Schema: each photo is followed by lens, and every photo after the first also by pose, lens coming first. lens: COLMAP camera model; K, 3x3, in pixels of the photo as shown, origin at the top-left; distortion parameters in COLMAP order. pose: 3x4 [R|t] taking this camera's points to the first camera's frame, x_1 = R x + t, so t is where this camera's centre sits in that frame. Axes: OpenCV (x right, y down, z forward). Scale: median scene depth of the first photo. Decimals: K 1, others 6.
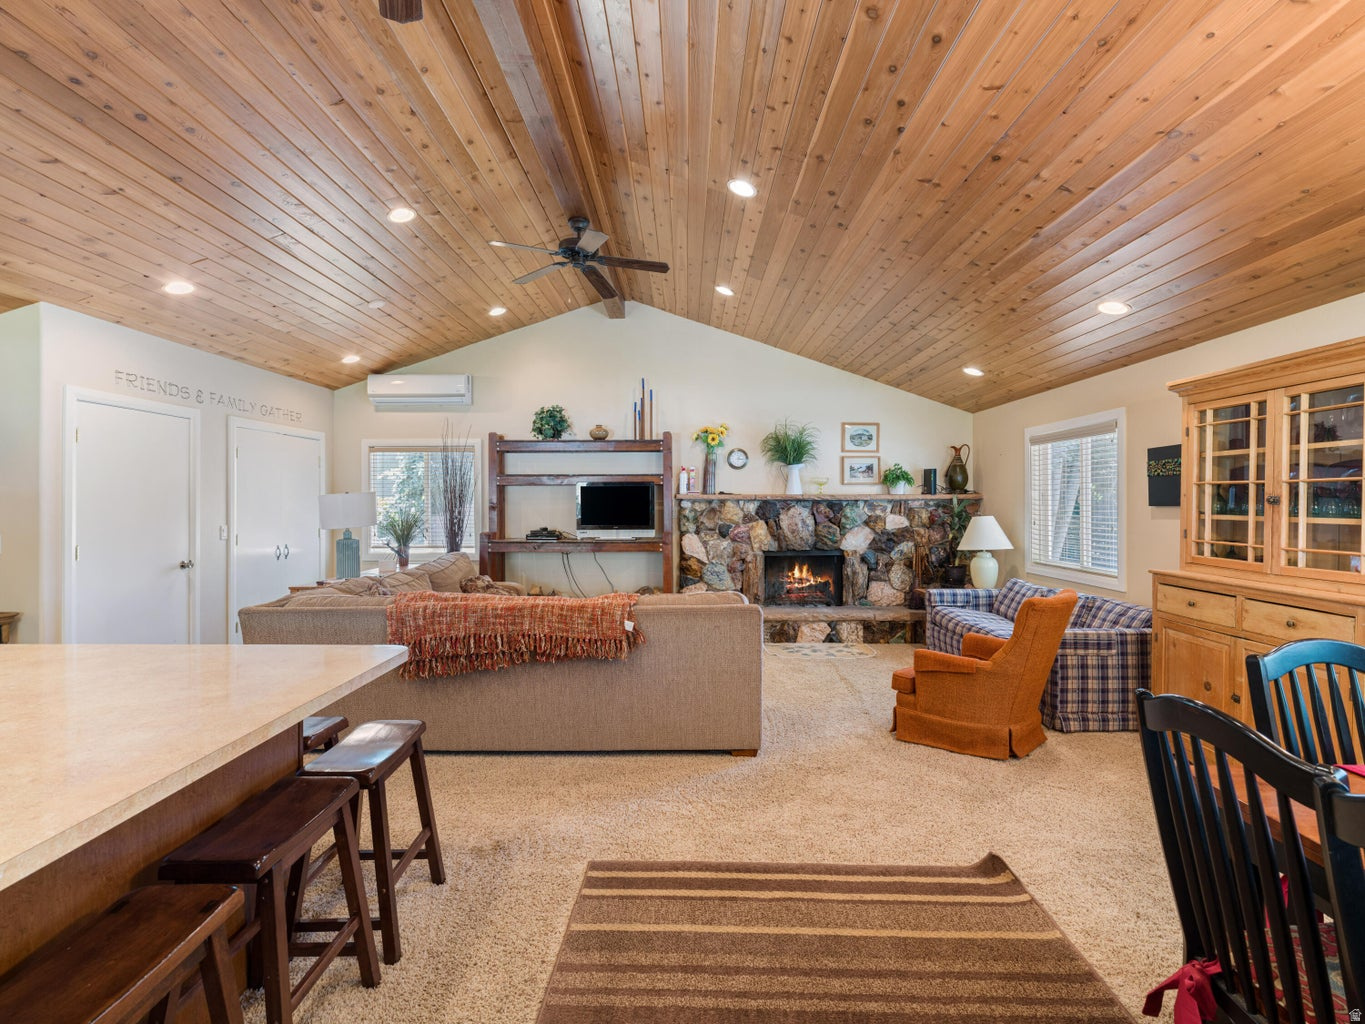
lens RADIAL K [[637.6, 0, 692.2], [0, 637.6, 504.9], [0, 0, 1]] dist [-0.003325, 0.000363]
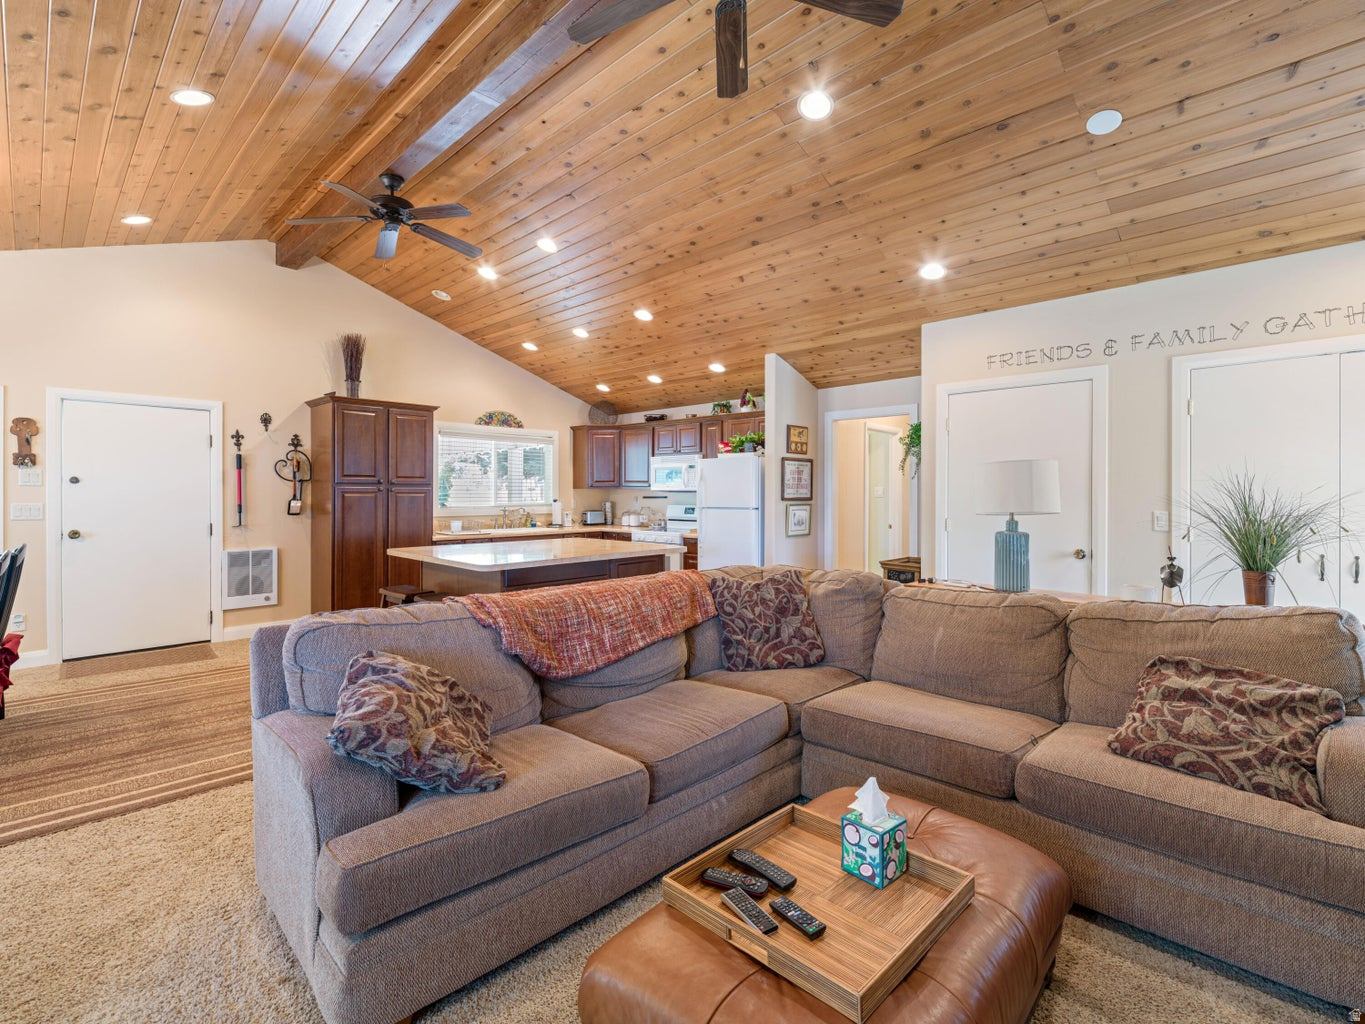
lens RADIAL K [[637.6, 0, 688.7], [0, 637.6, 494.9], [0, 0, 1]] dist [-0.003325, 0.000363]
pose [[-0.700985, 0.002303, -0.713172, 0.123843], [-0.005098, 0.999953, 0.008240, 0.007830], [0.713158, 0.009412, -0.700940, 0.877829]]
